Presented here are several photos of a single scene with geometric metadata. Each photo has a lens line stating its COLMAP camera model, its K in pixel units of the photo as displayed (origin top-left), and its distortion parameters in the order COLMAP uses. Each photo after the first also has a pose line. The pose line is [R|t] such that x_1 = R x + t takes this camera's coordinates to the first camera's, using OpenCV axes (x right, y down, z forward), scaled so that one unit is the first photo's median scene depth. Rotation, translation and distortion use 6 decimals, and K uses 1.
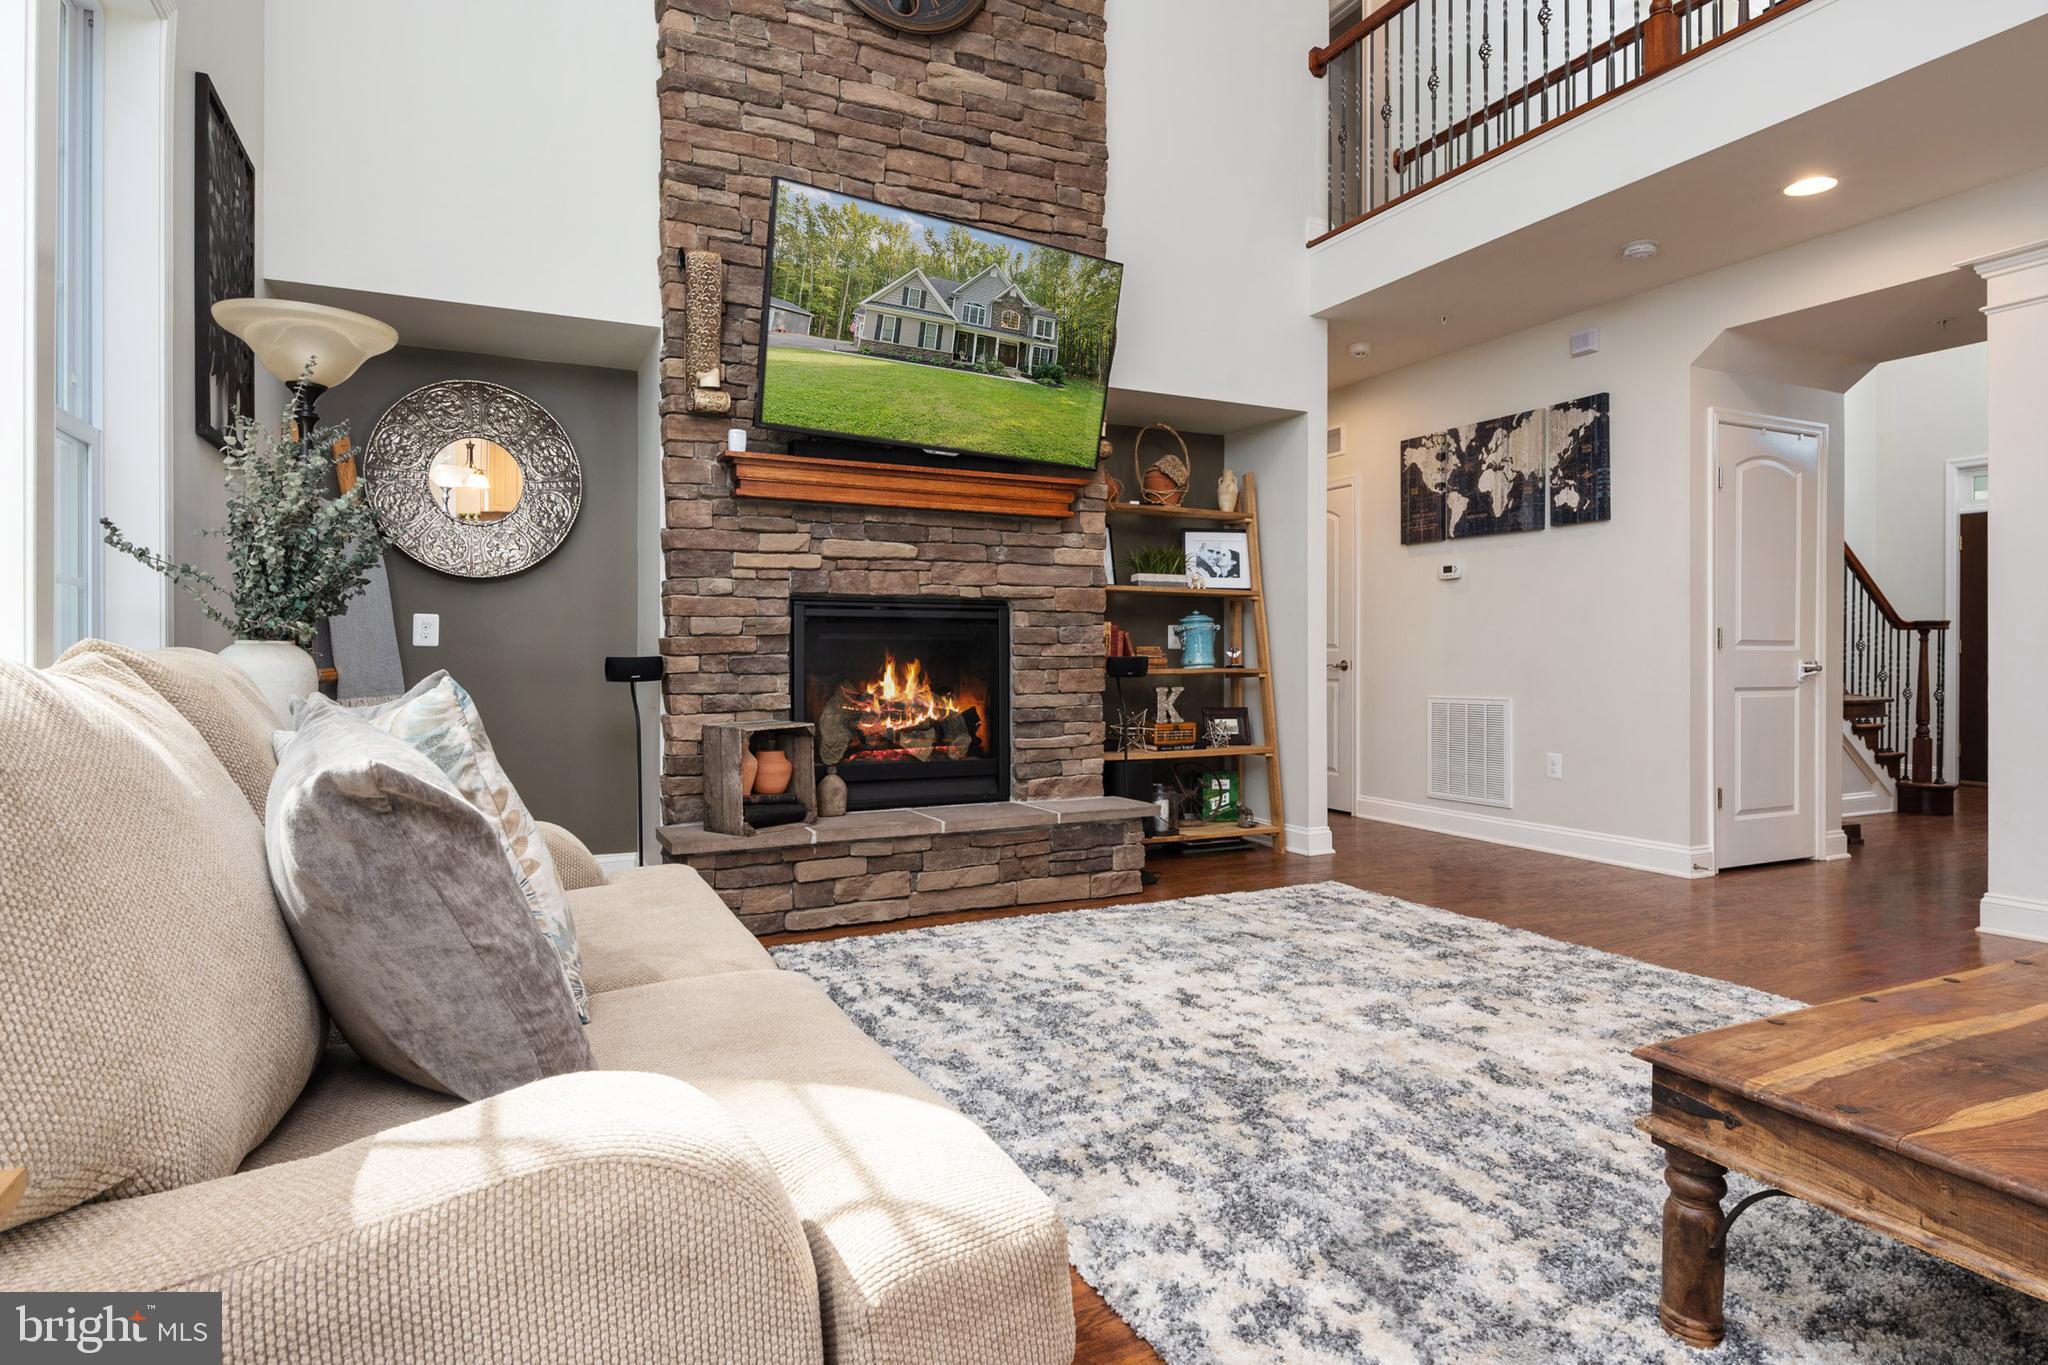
lens RADIAL K [[1097.4, 0, 1035.1], [0, 1097.4, 675.3], [0, 0, 1]] dist [-0.007662, 0.000553]
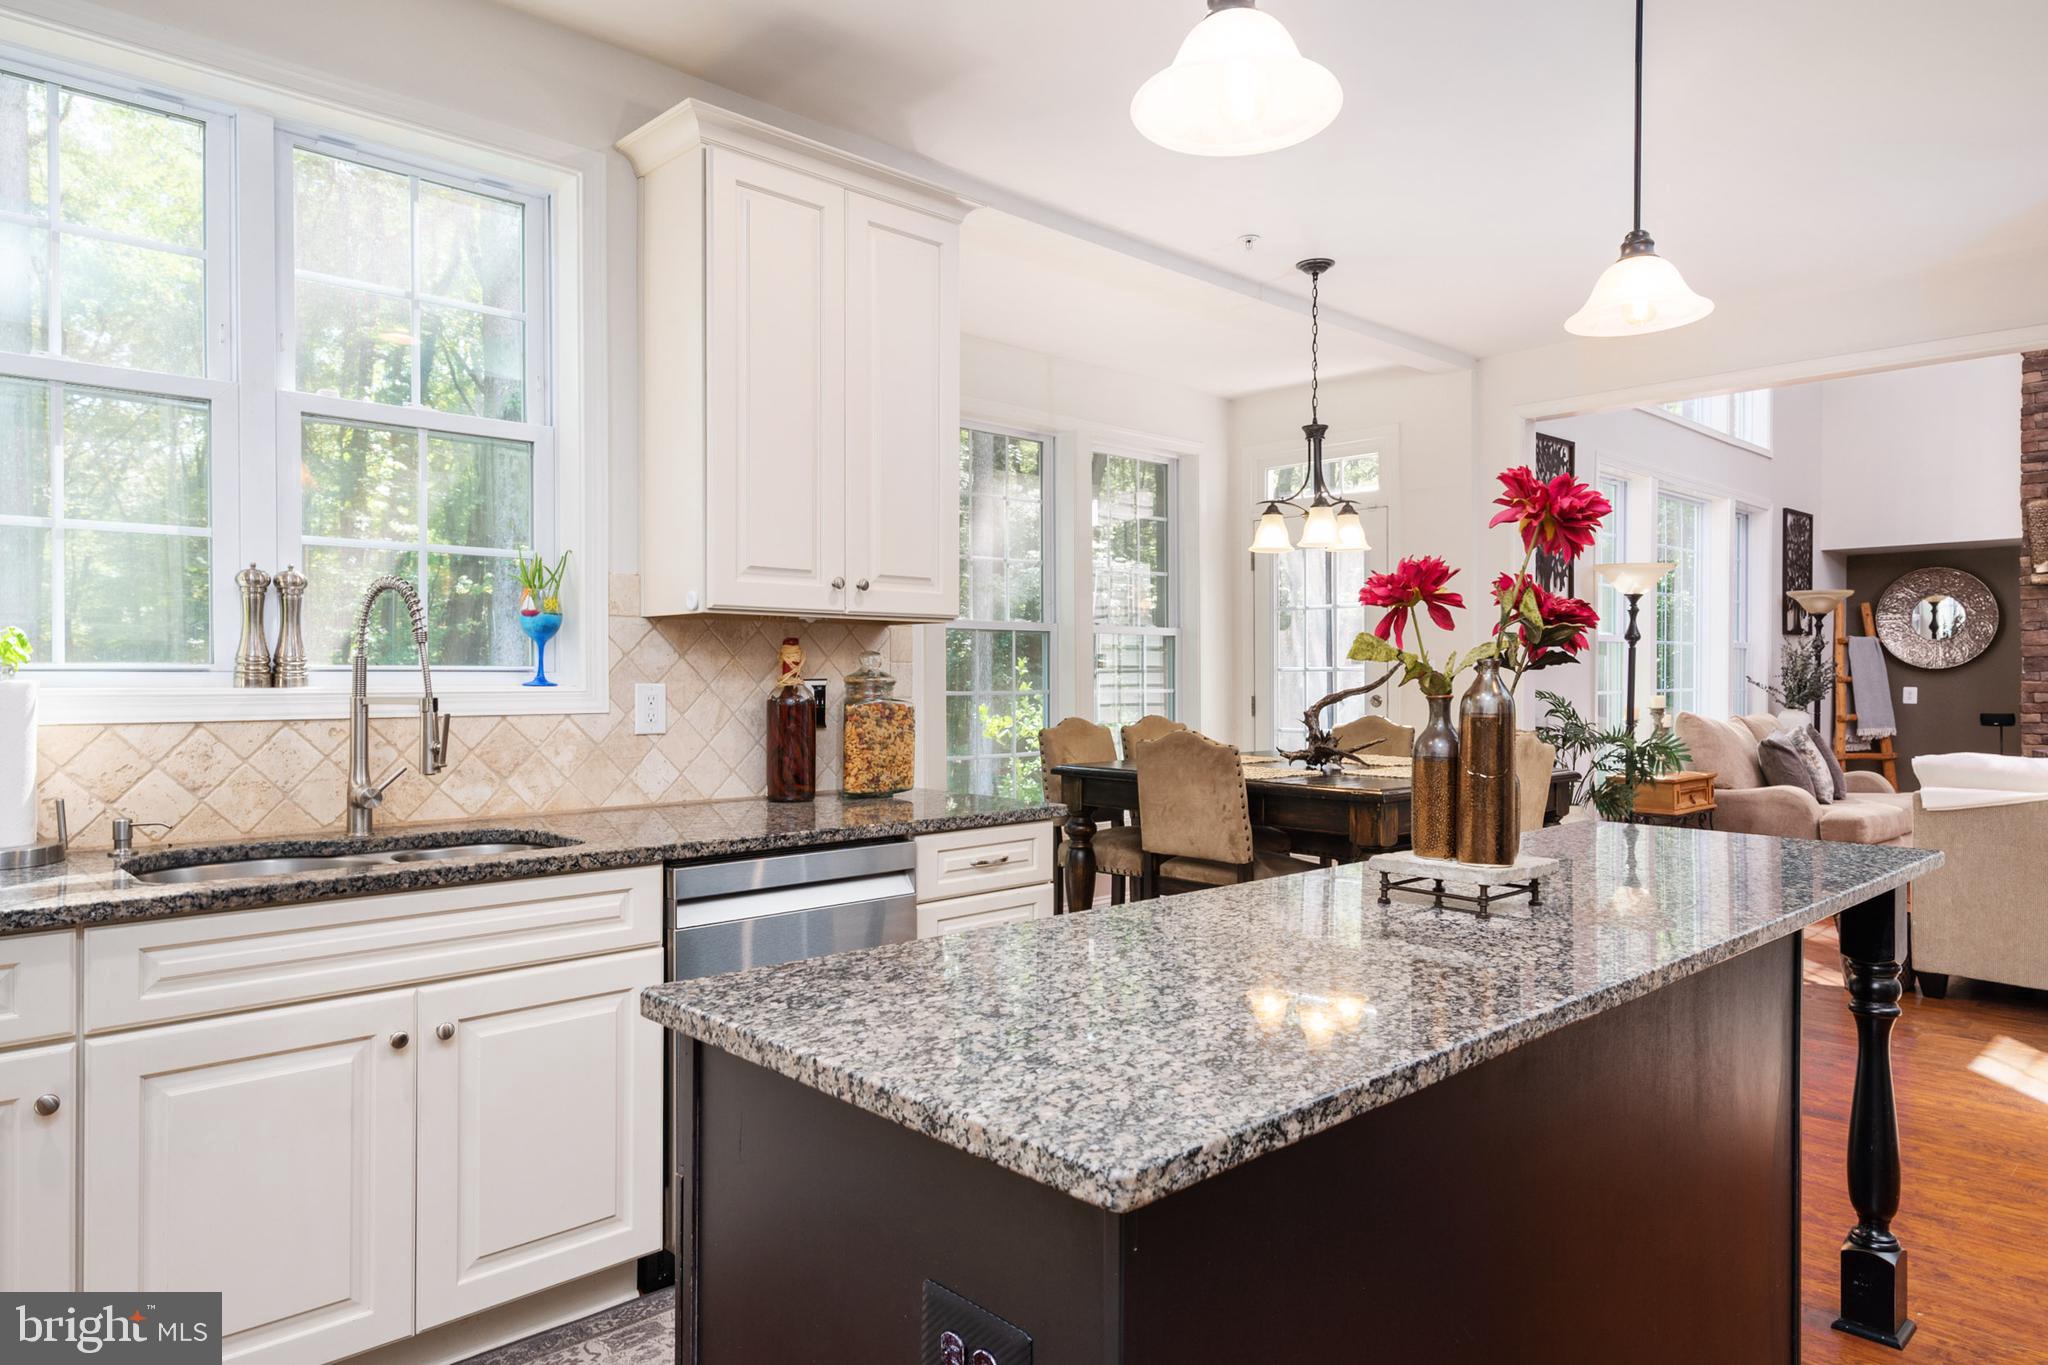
lens RADIAL K [[1241.4, 0, 1028.3], [0, 1241.4, 692.8], [0, 0, 1]] dist [0.002613, -0.000245]
pose [[0.285282, 0.011152, -0.958379, 1.204134], [-0.015818, 0.999851, 0.006926, -0.039948], [0.958313, 0.013184, 0.285416, -1.225392]]
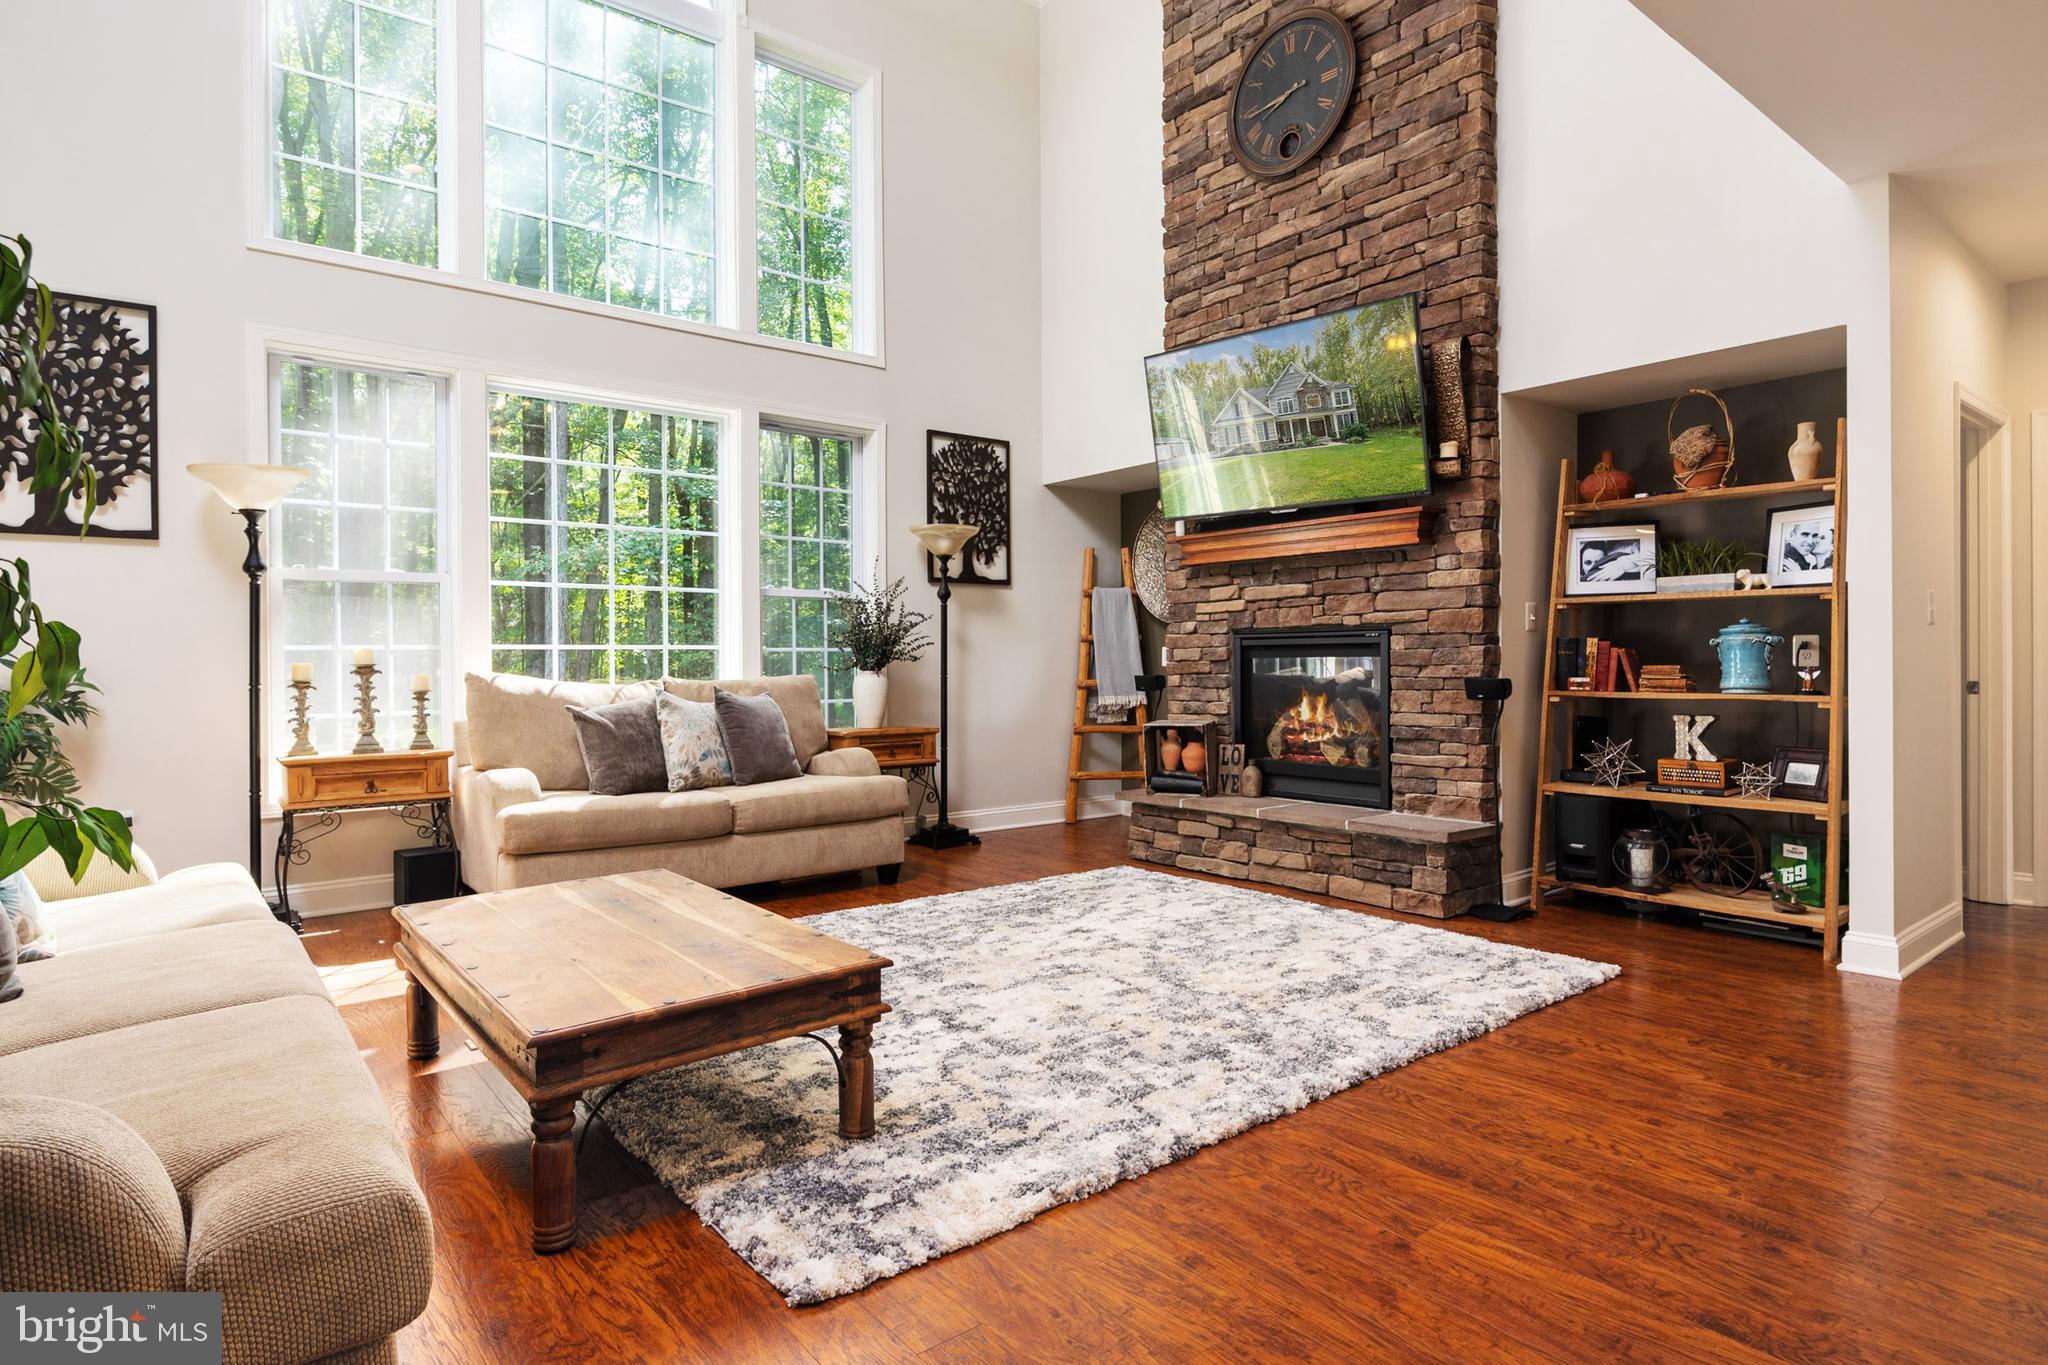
lens RADIAL K [[1097.4, 0, 1022.8], [0, 1097.4, 681.7], [0, 0, 1]] dist [-0.007662, 0.000553]
pose [[0.209817, 0.015713, -0.977614, 1.088138], [-0.012060, 0.999836, 0.013482, -0.025867], [0.977666, 0.008961, 0.209972, 0.473828]]
